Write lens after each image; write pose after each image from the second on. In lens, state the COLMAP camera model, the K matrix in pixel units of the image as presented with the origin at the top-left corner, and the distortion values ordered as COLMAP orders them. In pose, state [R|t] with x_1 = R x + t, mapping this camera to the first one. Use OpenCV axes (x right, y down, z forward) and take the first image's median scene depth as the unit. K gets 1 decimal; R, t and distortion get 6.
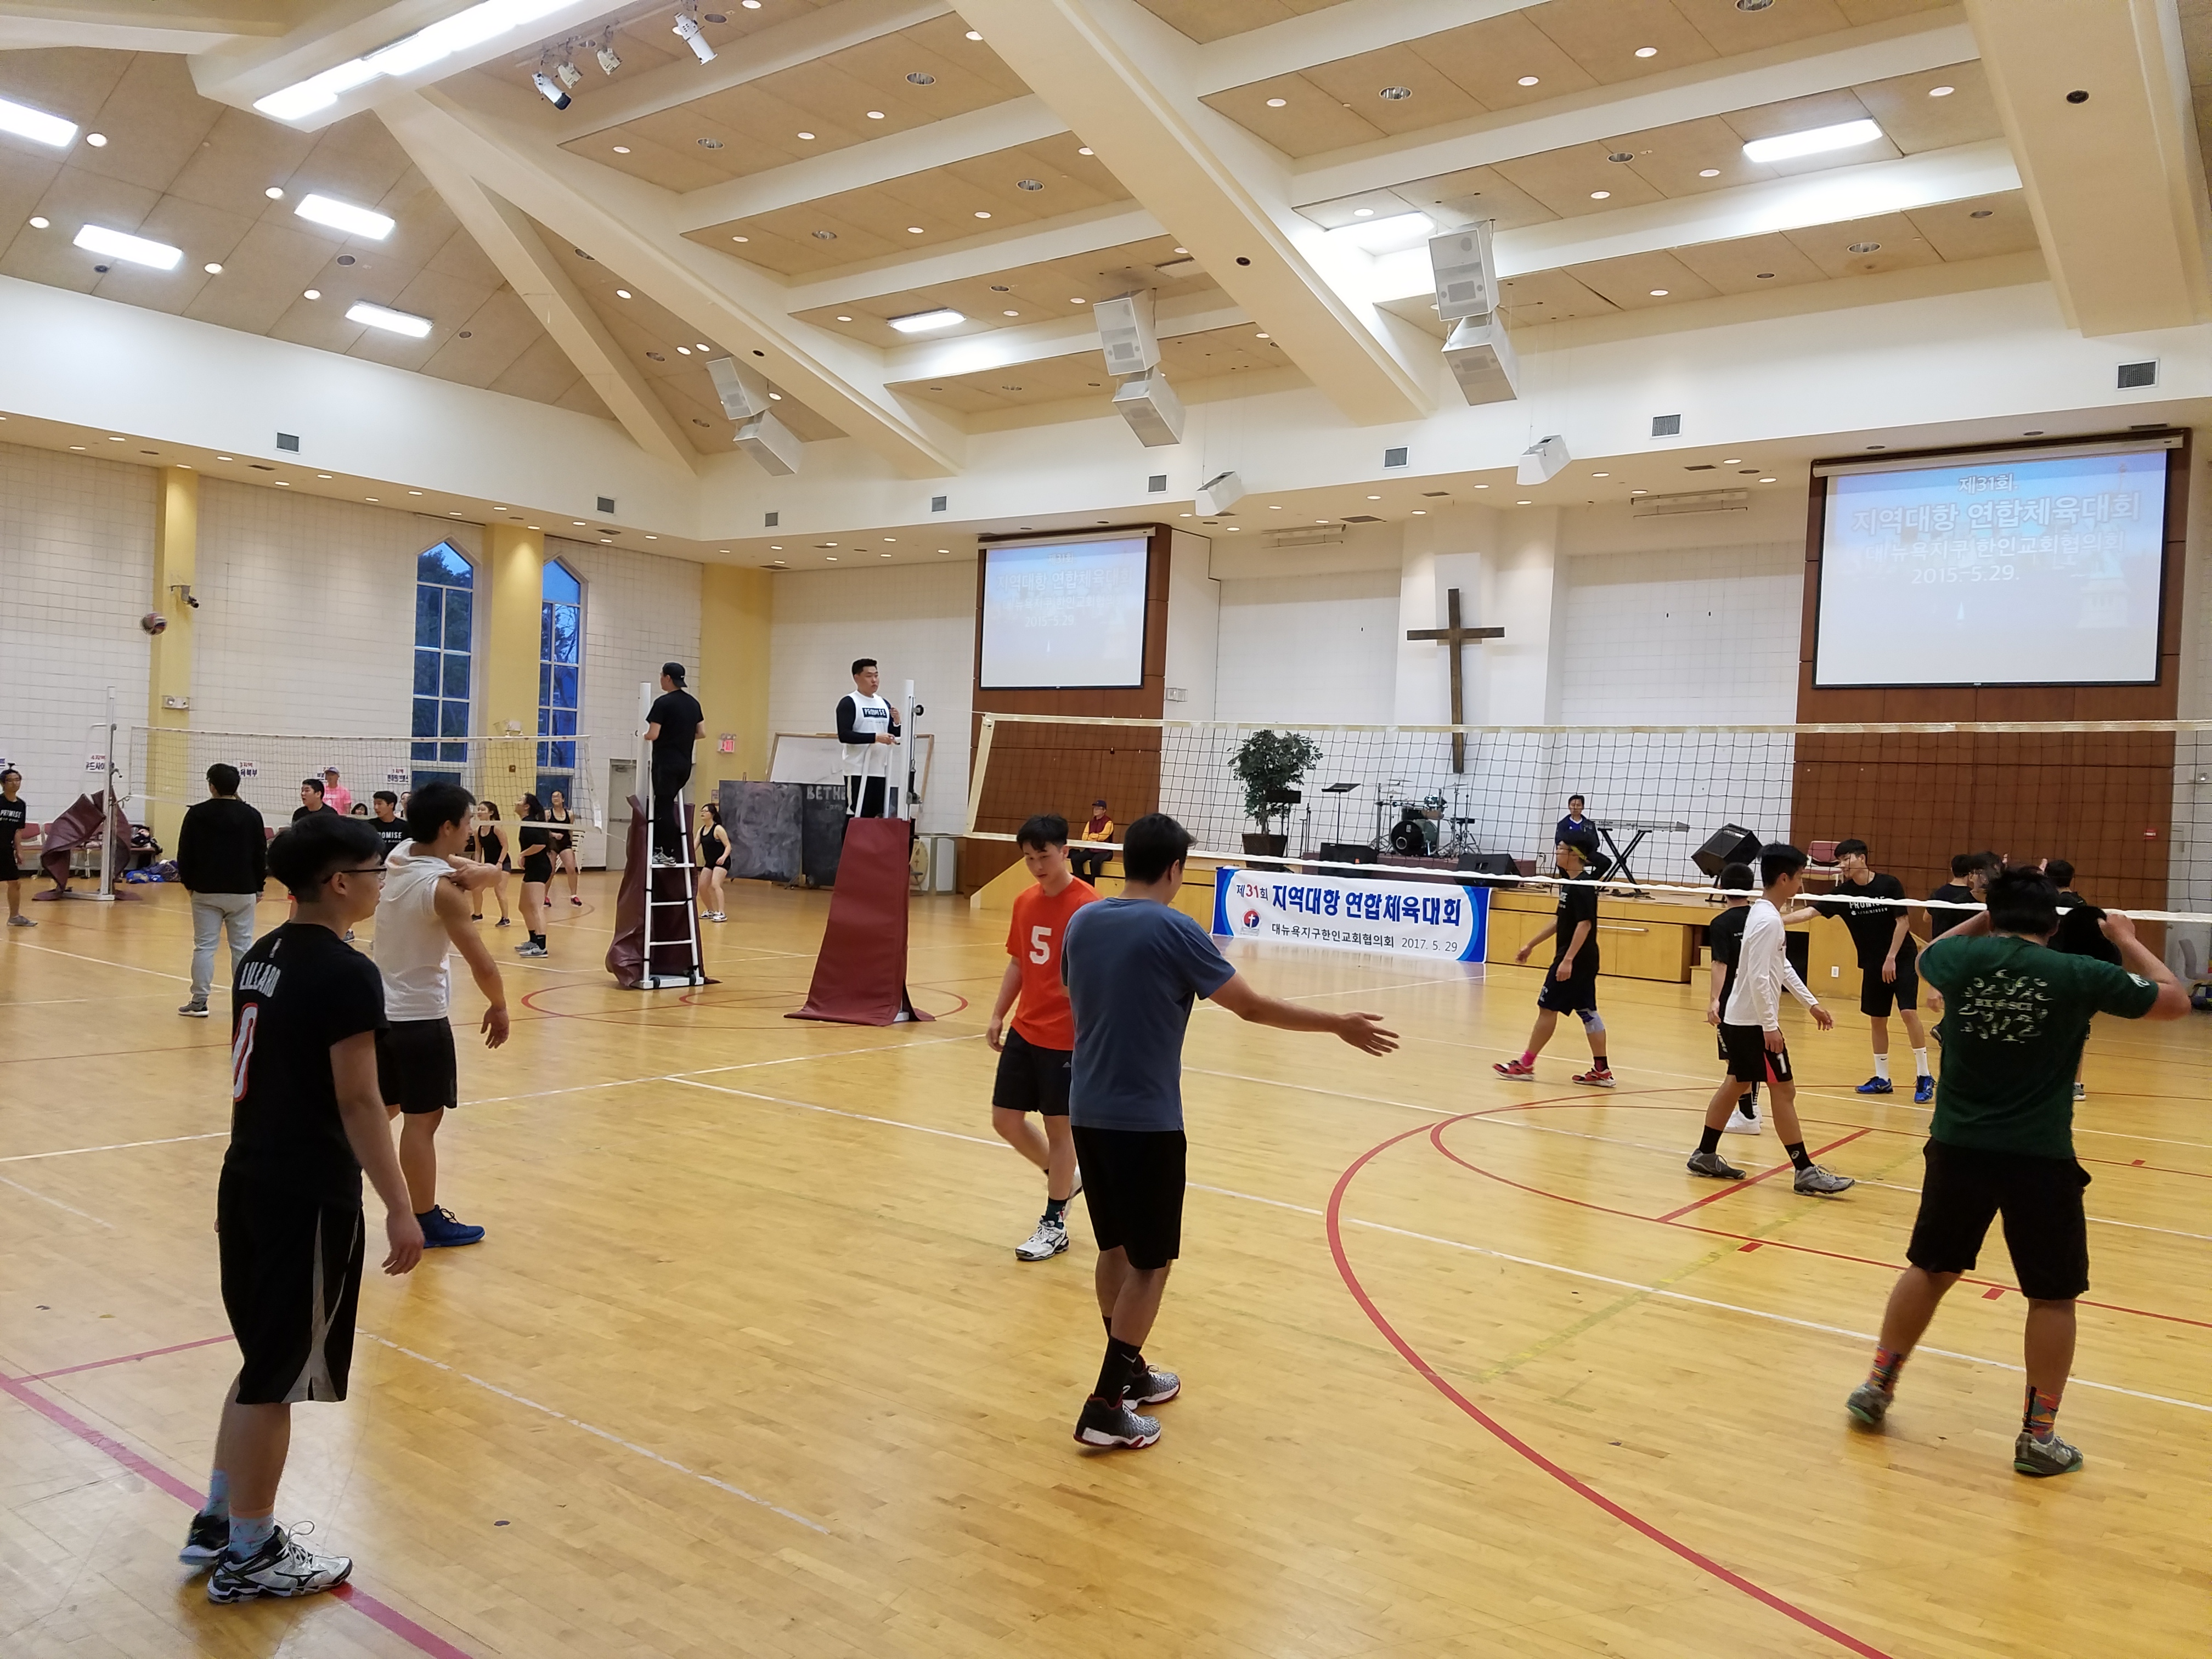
lens RADIAL K [[1687.1, 0, 1039.3], [0, 1687.1, 808.6], [0, 0, 1]] dist [0.231961, -0.321007]
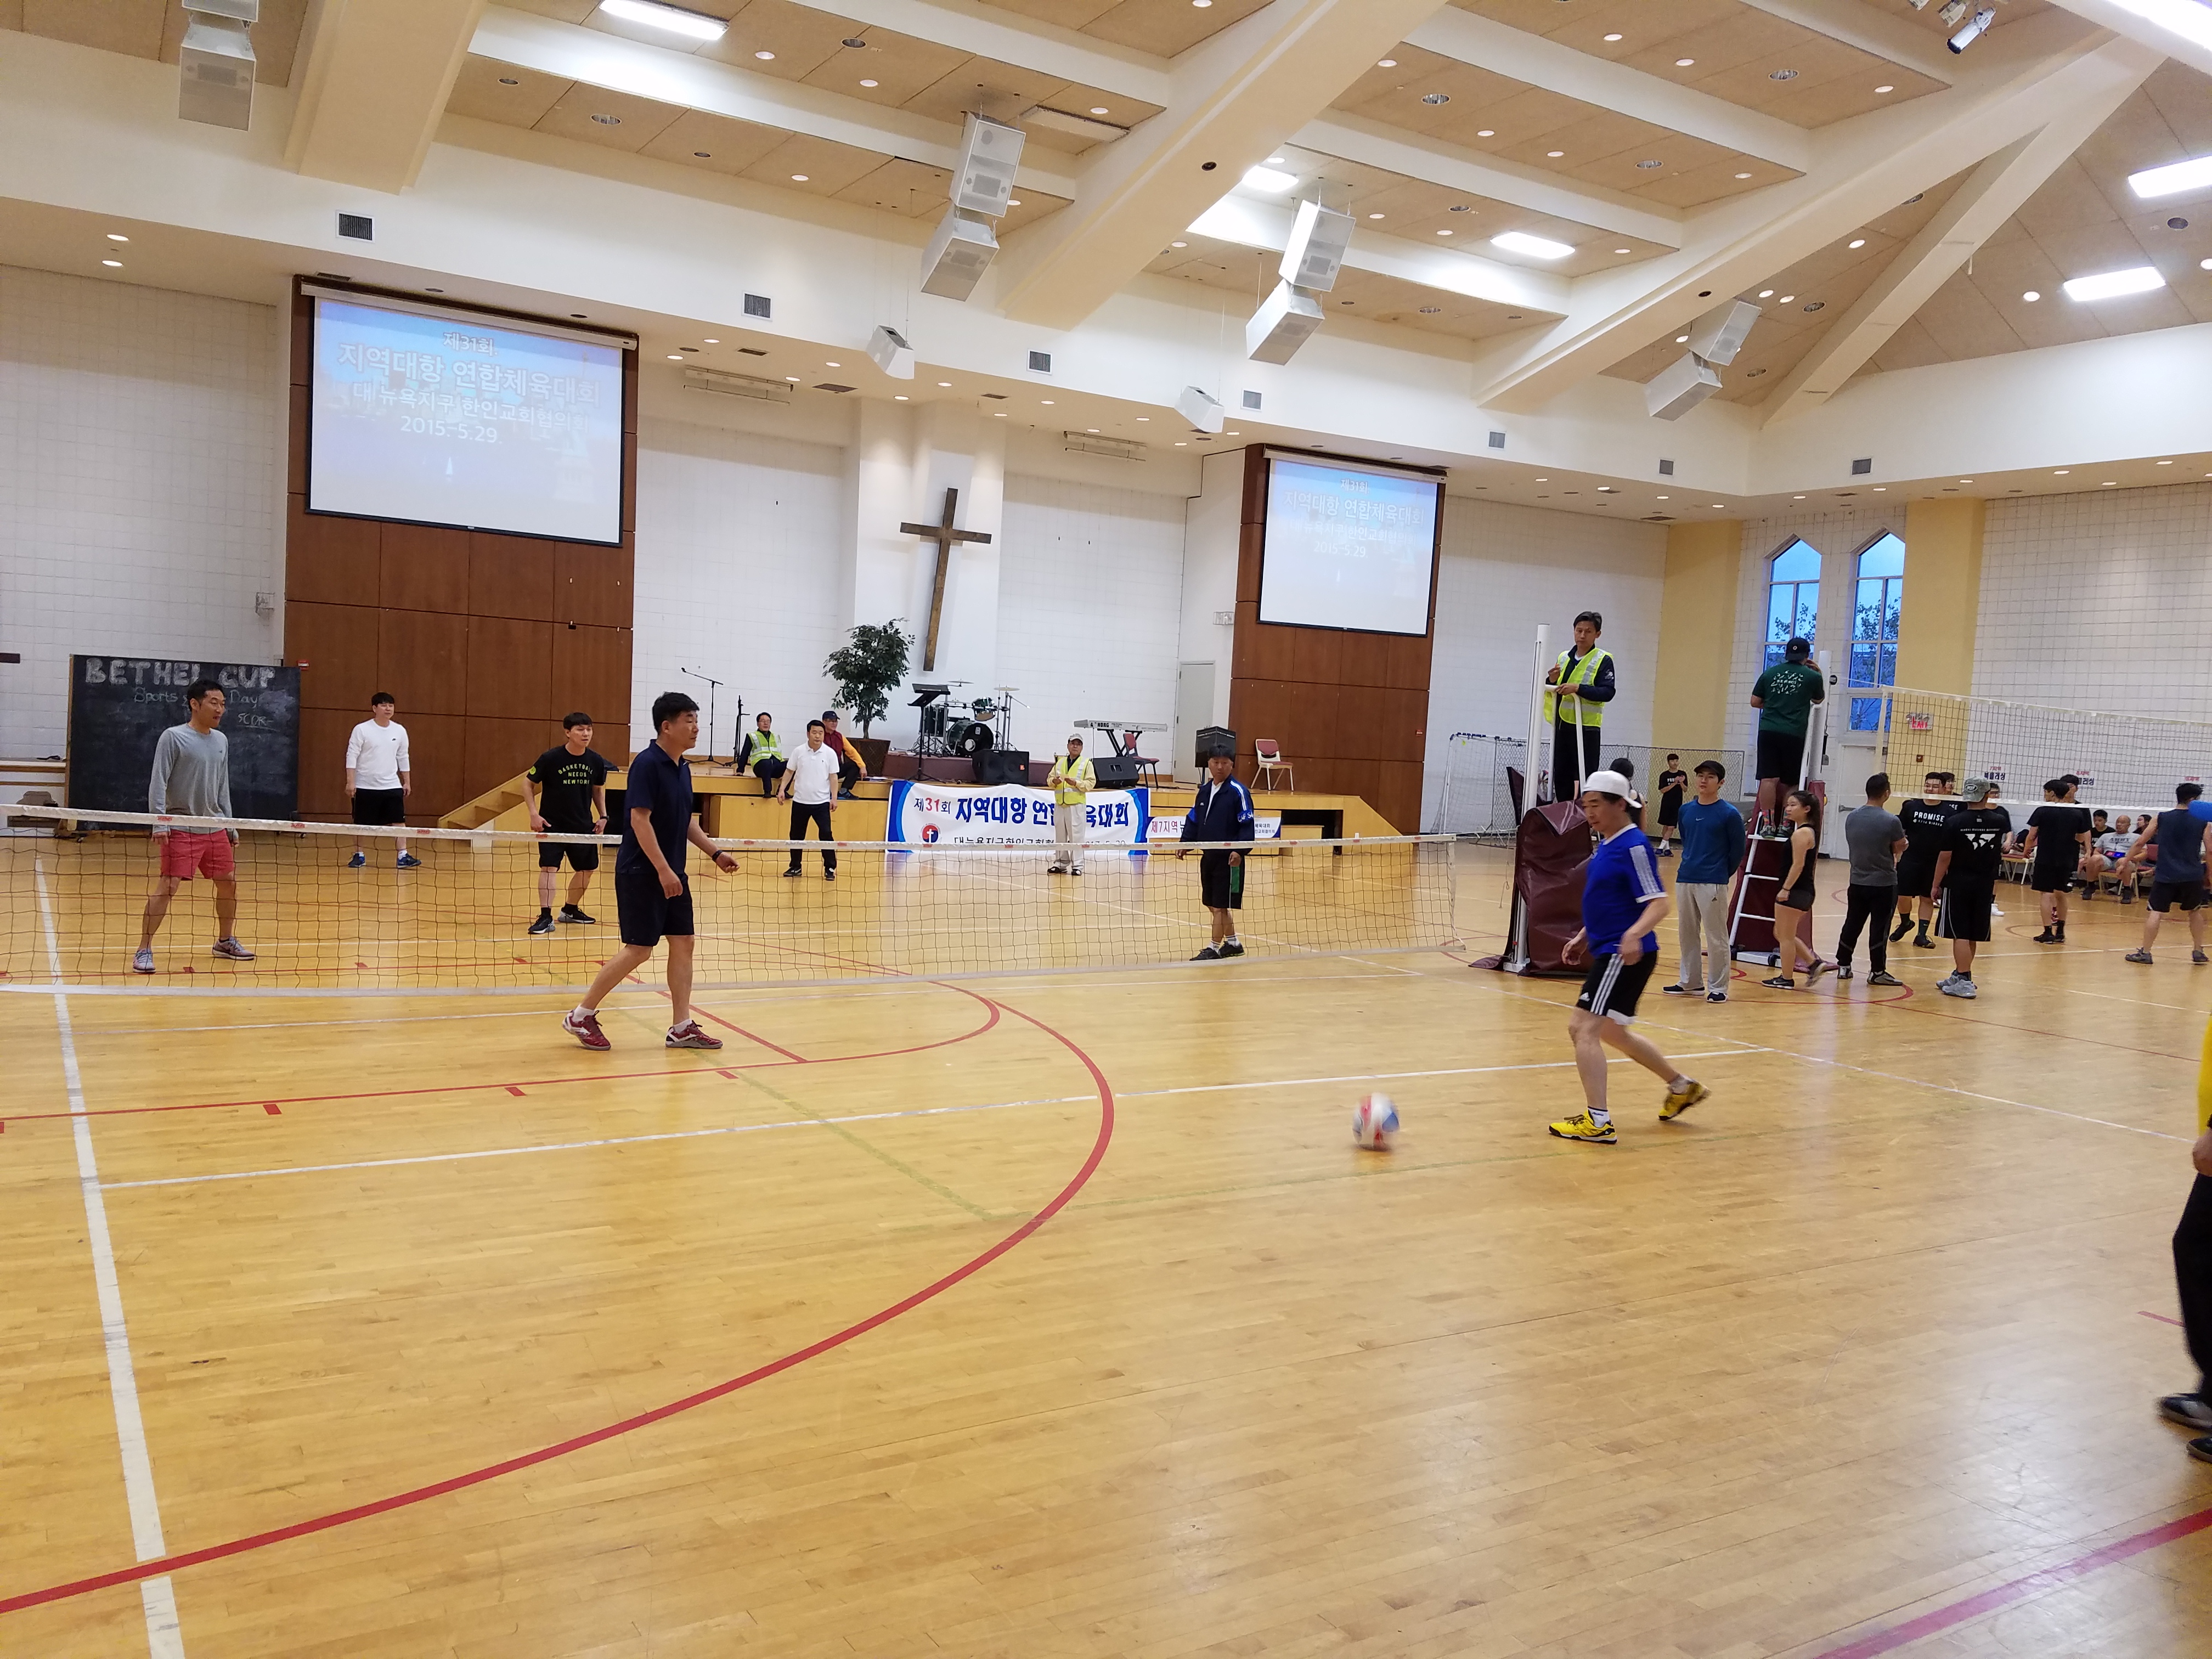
lens RADIAL K [[1731.5, 0, 1111.0], [0, 1731.5, 832.6], [0, 0, 1]] dist [0.255131, -0.432664]
pose [[0.333197, -0.082648, 0.939228, -0.706941], [-0.034133, 0.994440, 0.099616, -0.032771], [-0.942239, -0.065251, 0.328523, 0.561412]]
